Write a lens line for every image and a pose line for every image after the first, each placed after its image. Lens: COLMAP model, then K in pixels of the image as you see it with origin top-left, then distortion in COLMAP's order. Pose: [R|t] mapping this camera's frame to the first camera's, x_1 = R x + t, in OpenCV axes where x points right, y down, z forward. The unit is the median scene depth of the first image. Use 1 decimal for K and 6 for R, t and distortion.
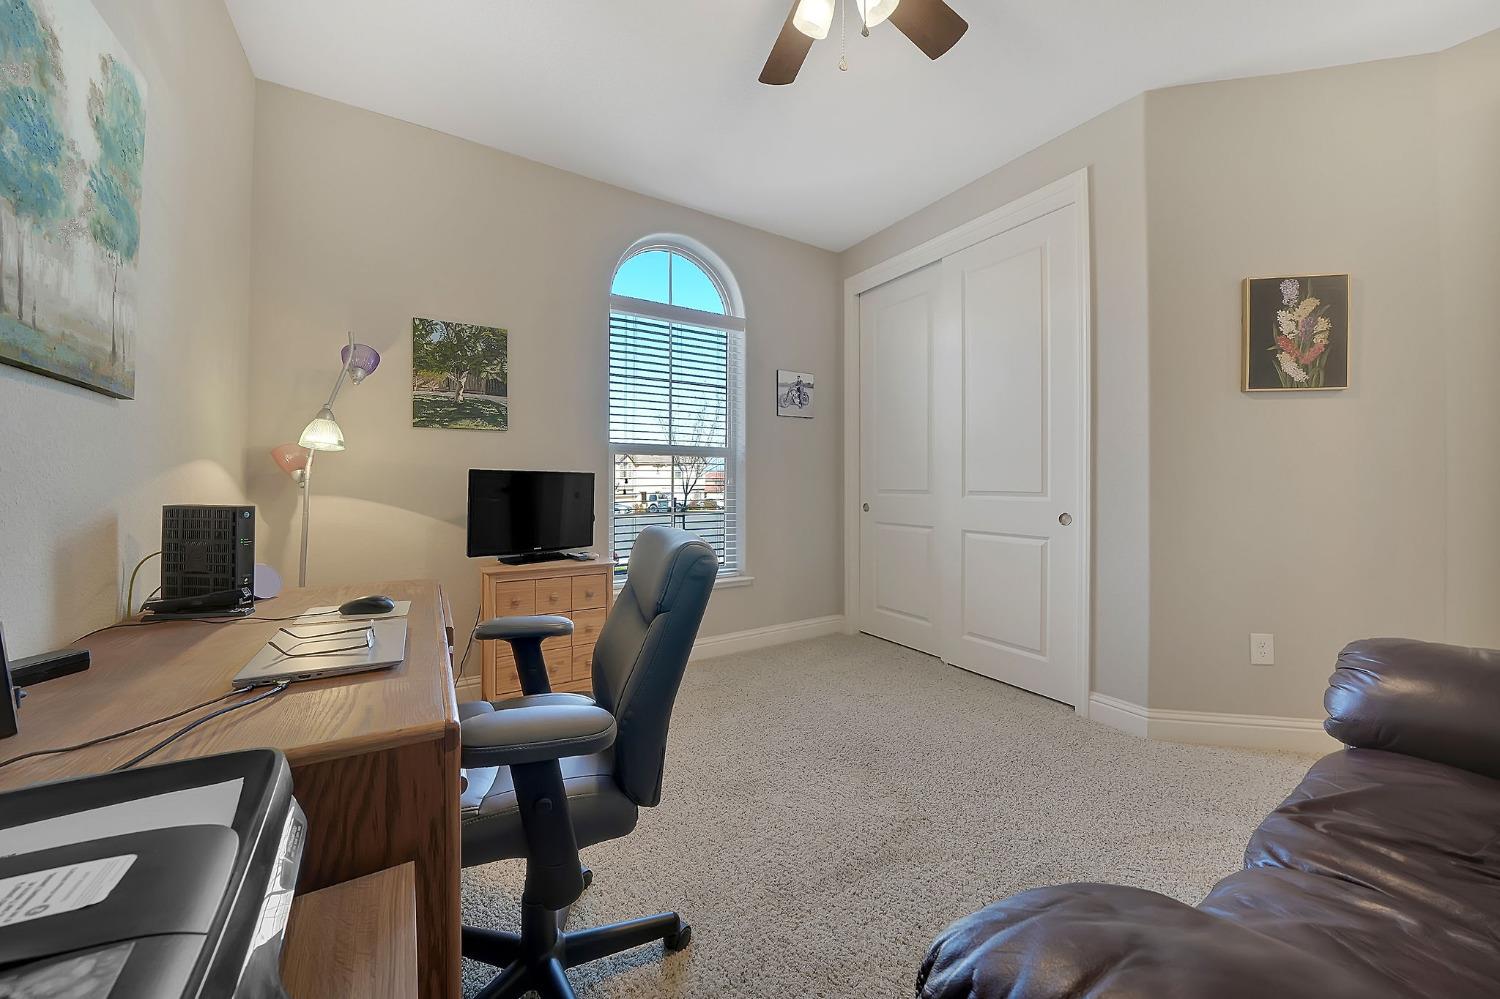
lens RADIAL K [[536.5, 0, 752.5], [0, 536.5, 486.0], [0, 0, 1]] dist [-0.021068, -0.000007]
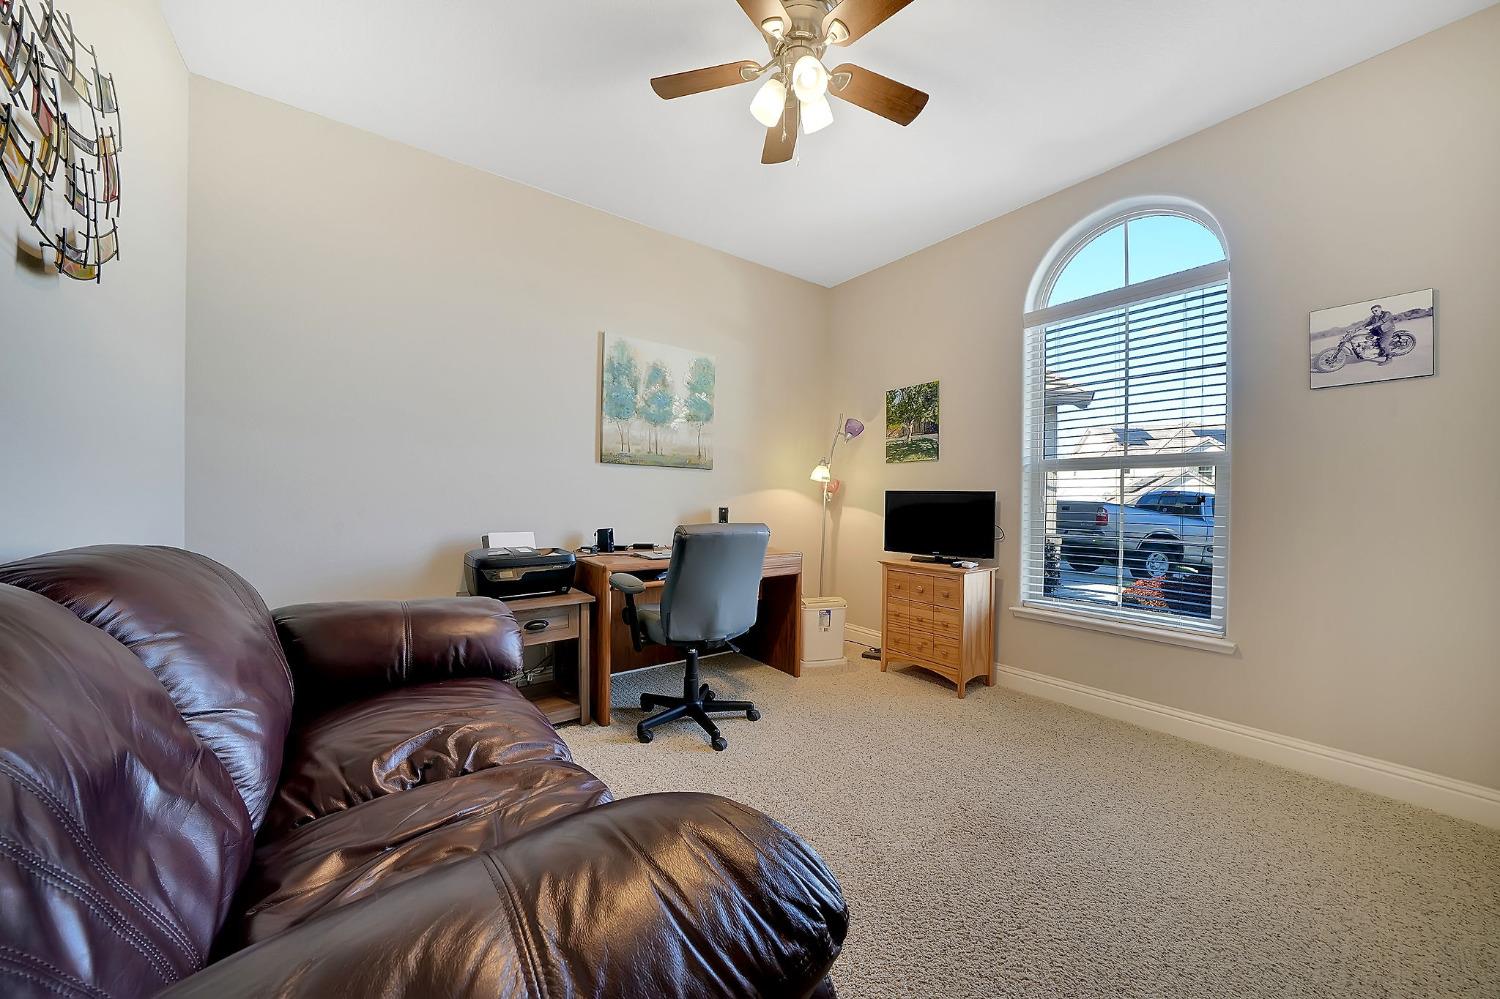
lens RADIAL K [[568.5, 0, 771.1], [0, 568.5, 504.4], [0, 0, 1]] dist [-0.000064, -0.000020]
pose [[0.078681, 0.011988, -0.996828, 0.896659], [-0.008740, 0.999898, 0.011335, -0.008113], [0.996862, 0.007820, 0.078778, 0.506313]]
